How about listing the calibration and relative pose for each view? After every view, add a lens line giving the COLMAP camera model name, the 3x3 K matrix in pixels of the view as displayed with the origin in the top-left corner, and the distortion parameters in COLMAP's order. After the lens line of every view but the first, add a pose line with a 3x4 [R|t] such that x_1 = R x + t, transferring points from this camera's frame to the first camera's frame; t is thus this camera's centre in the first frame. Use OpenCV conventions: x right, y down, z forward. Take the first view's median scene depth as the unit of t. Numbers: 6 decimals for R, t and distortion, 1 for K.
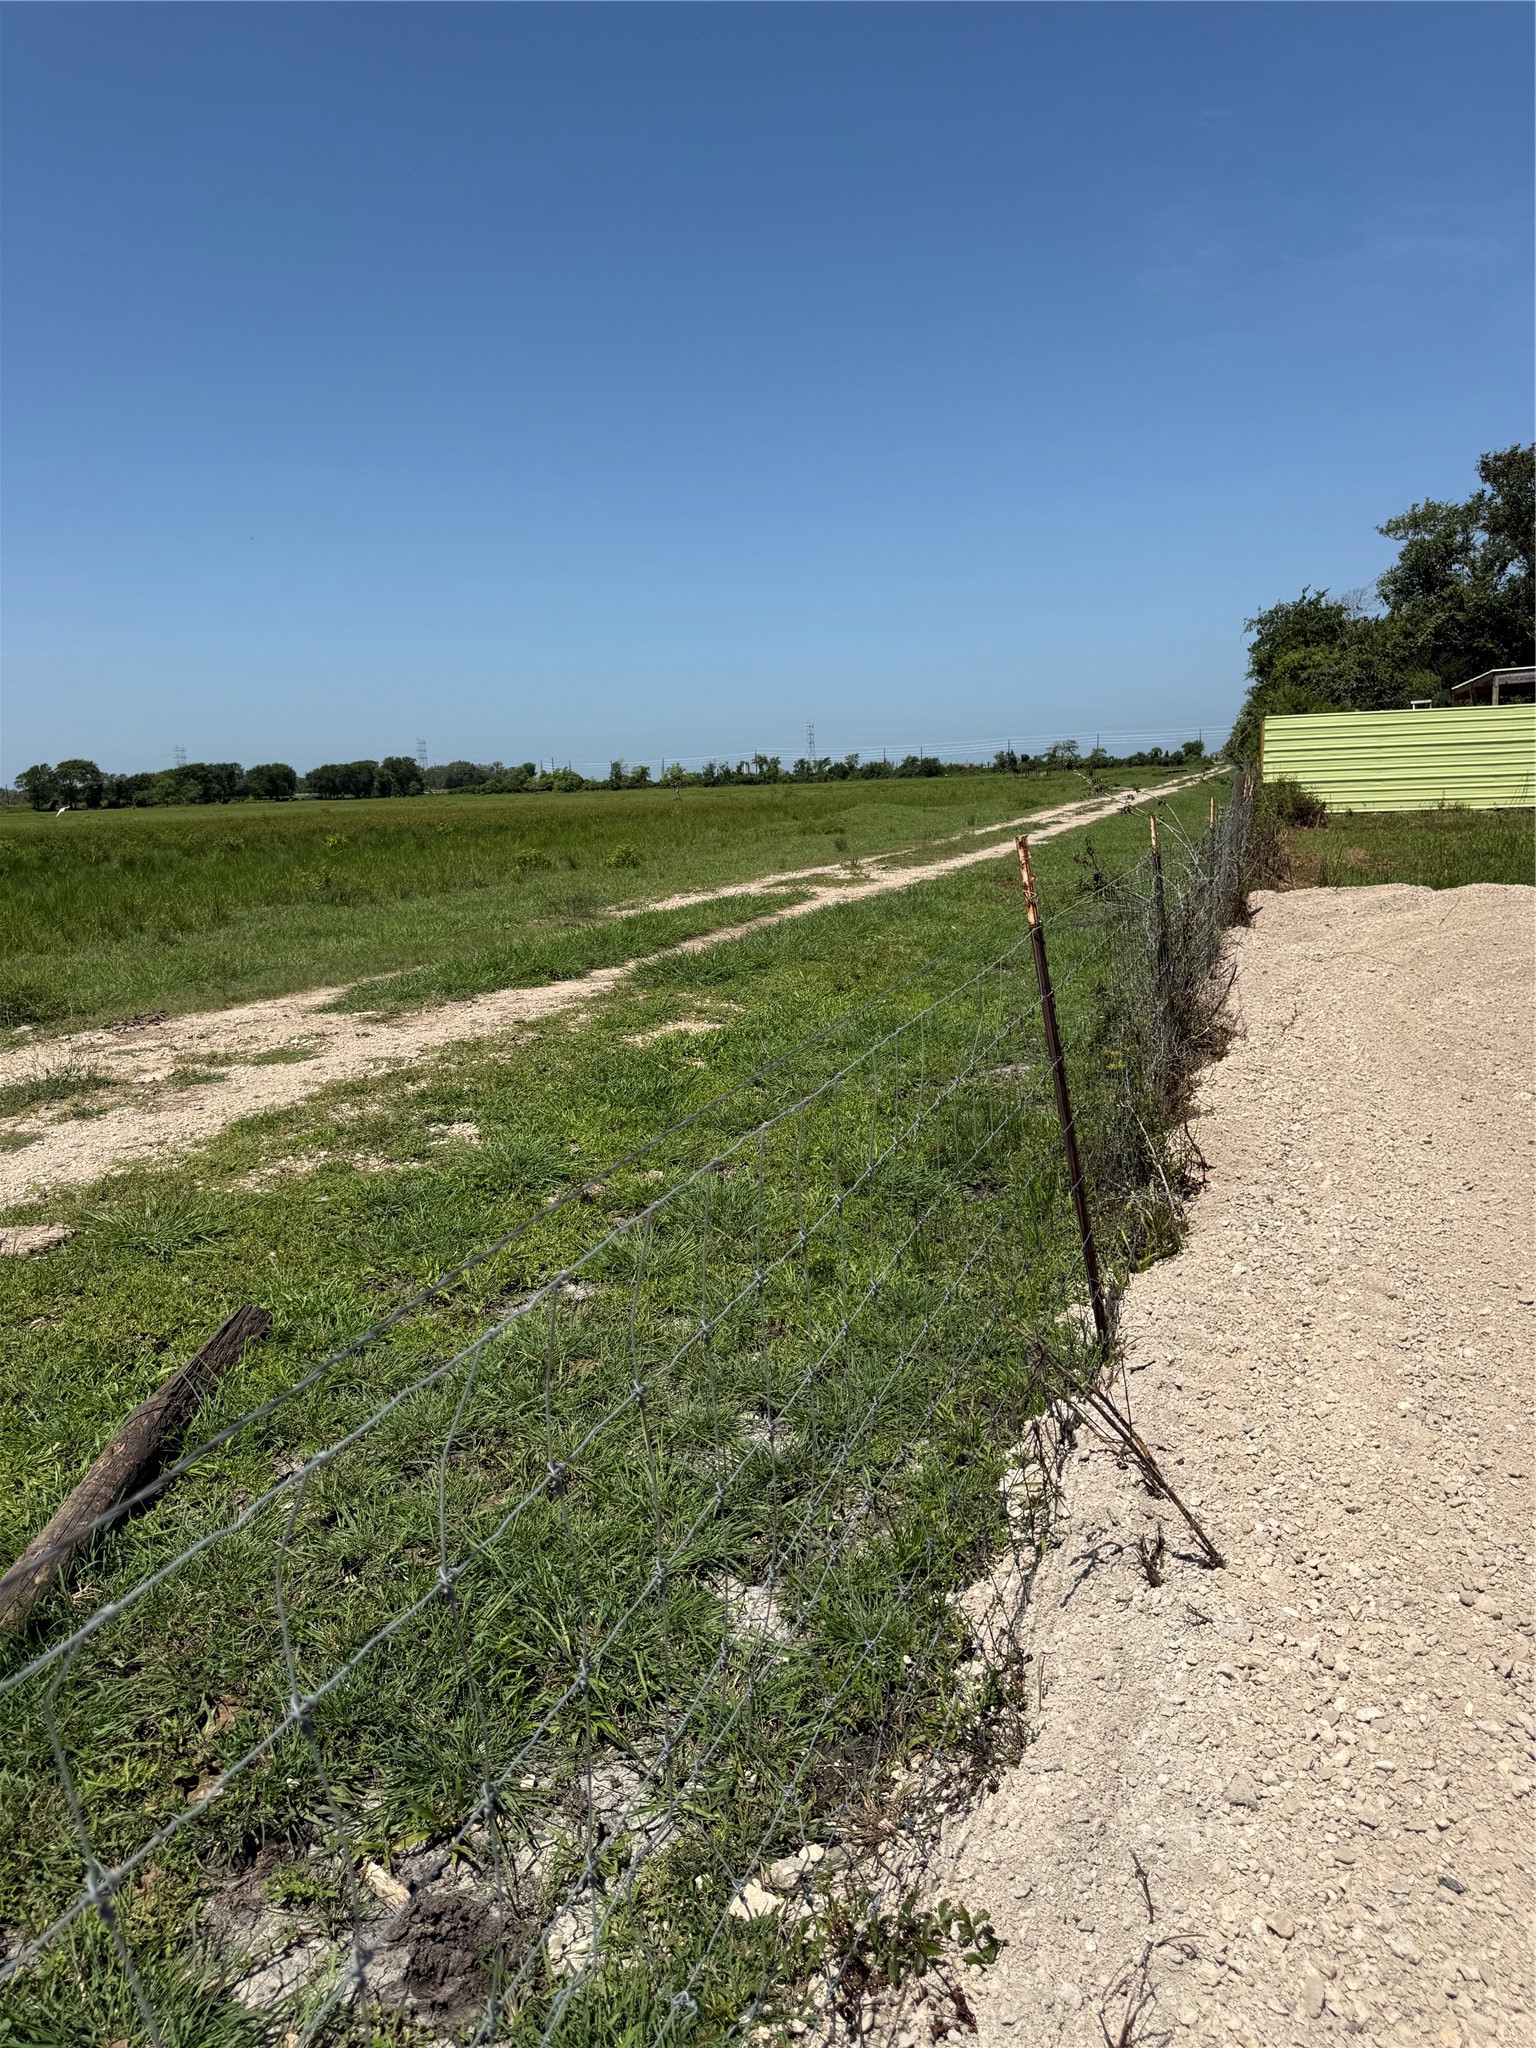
lens RADIAL K [[1425.8, 0, 768.0], [0, 1425.8, 1024.0], [0, 0, 1]] dist [0.027615, -0.000365]
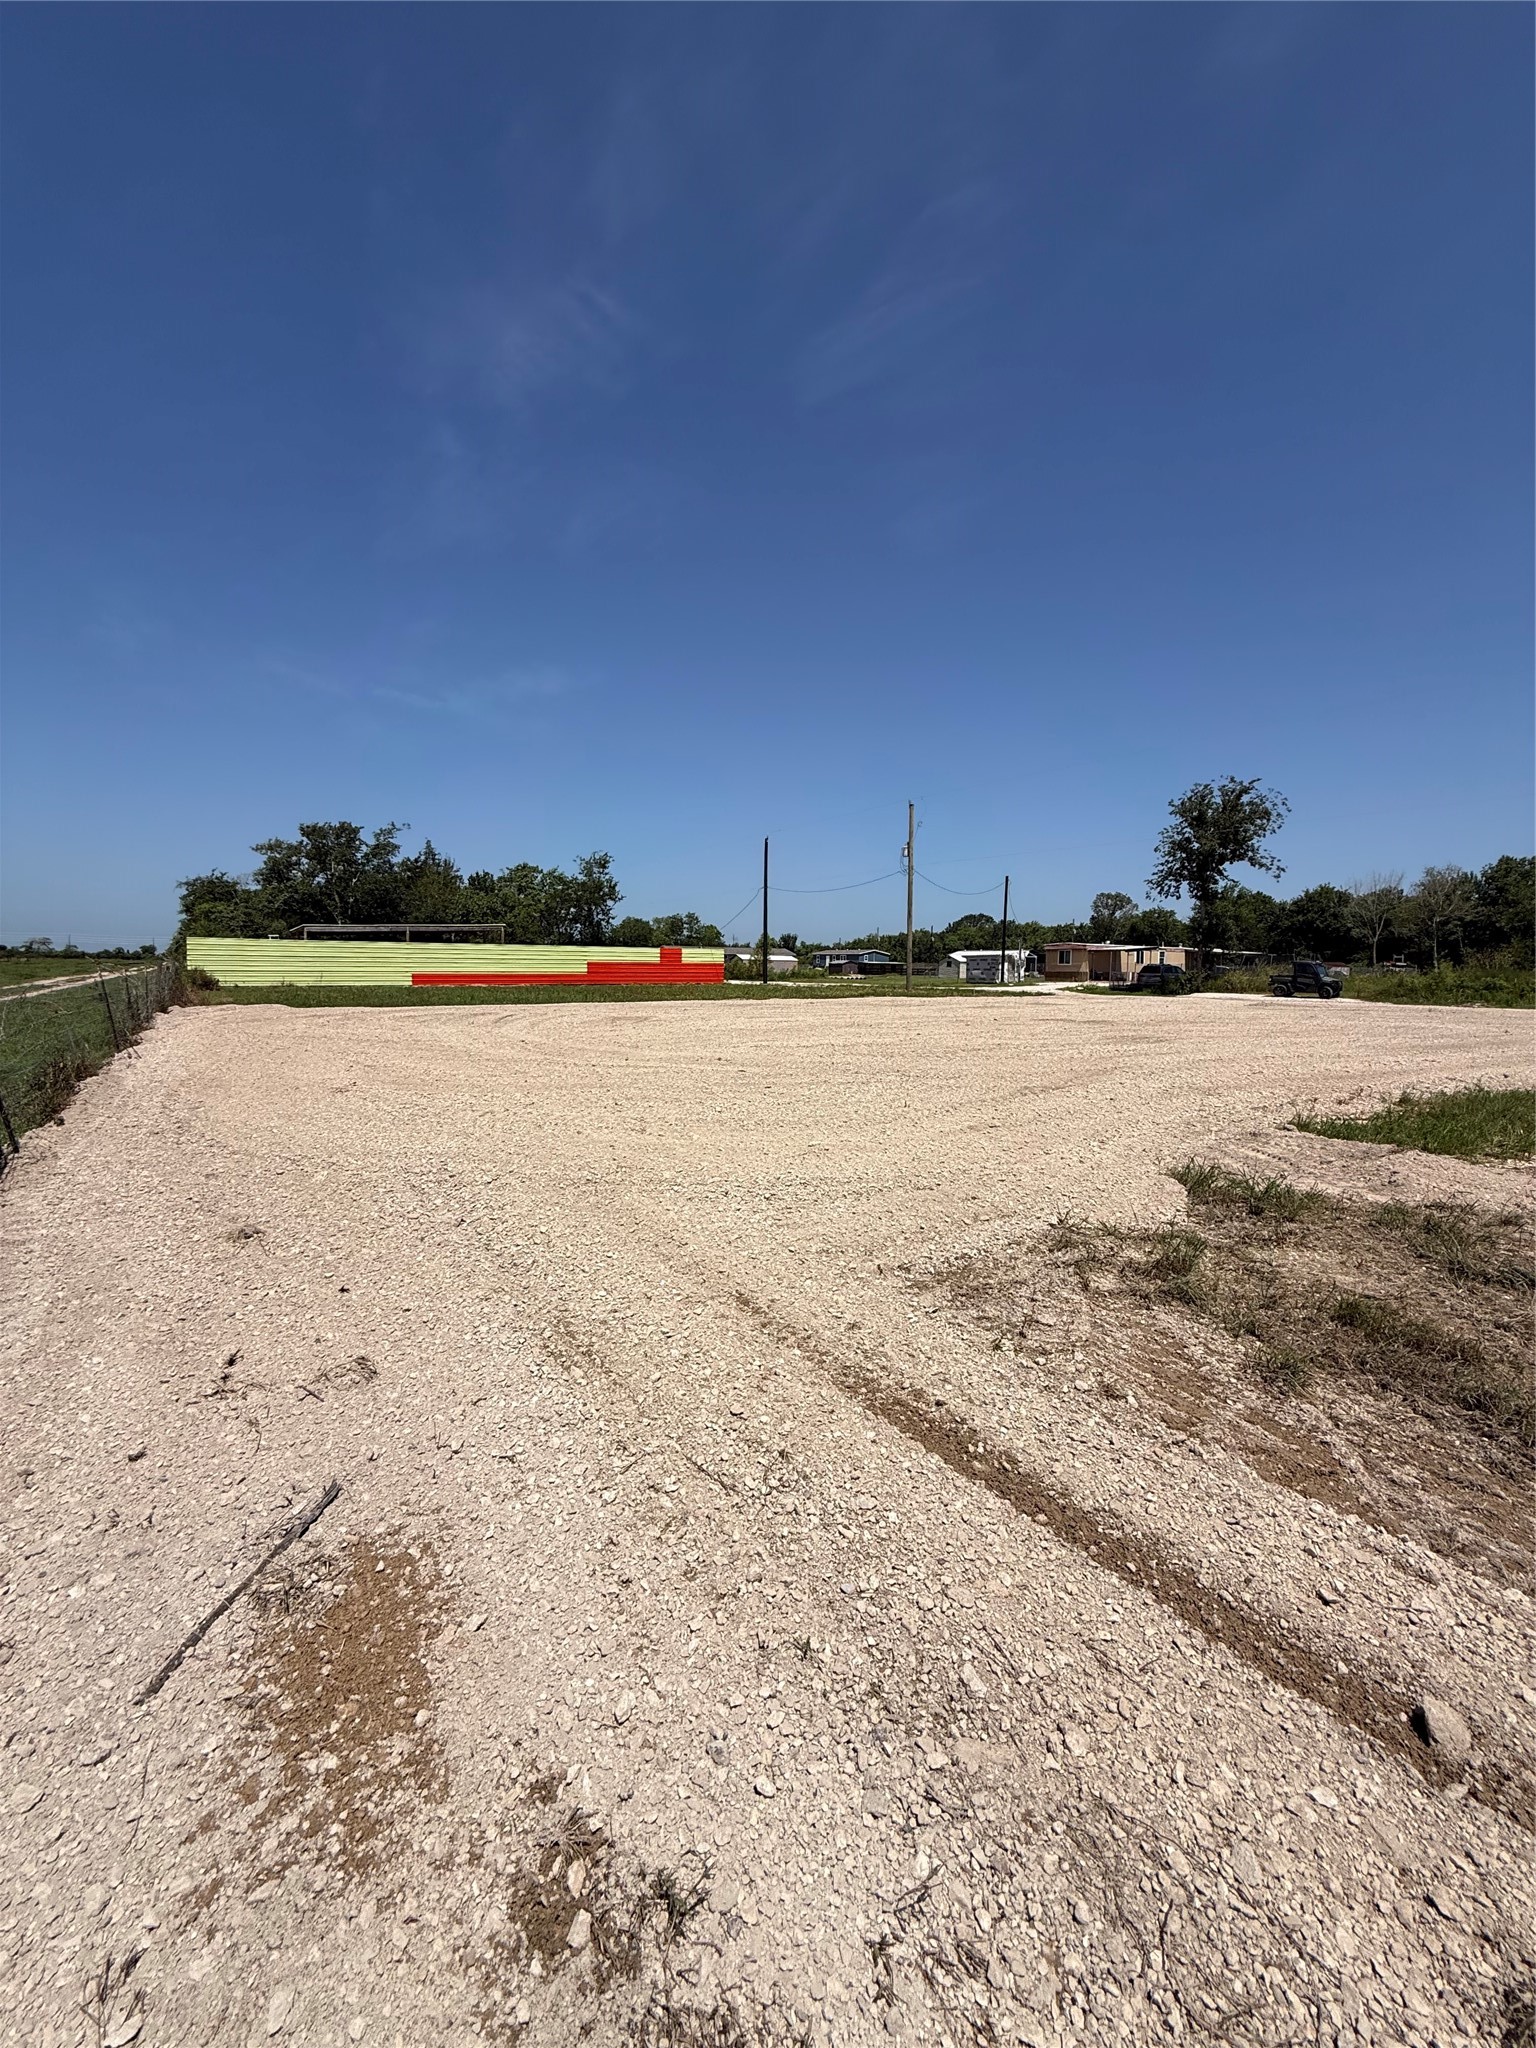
lens RADIAL K [[814.1, 0, 768.0], [0, 814.1, 1024.0], [0, 0, 1]] dist [-0.000529, 0.000062]
pose [[0.594876, -0.006928, 0.803787, -0.060830], [0.097280, 0.993233, -0.063436, 0.041459], [-0.797909, 0.115929, 0.591525, -0.220292]]
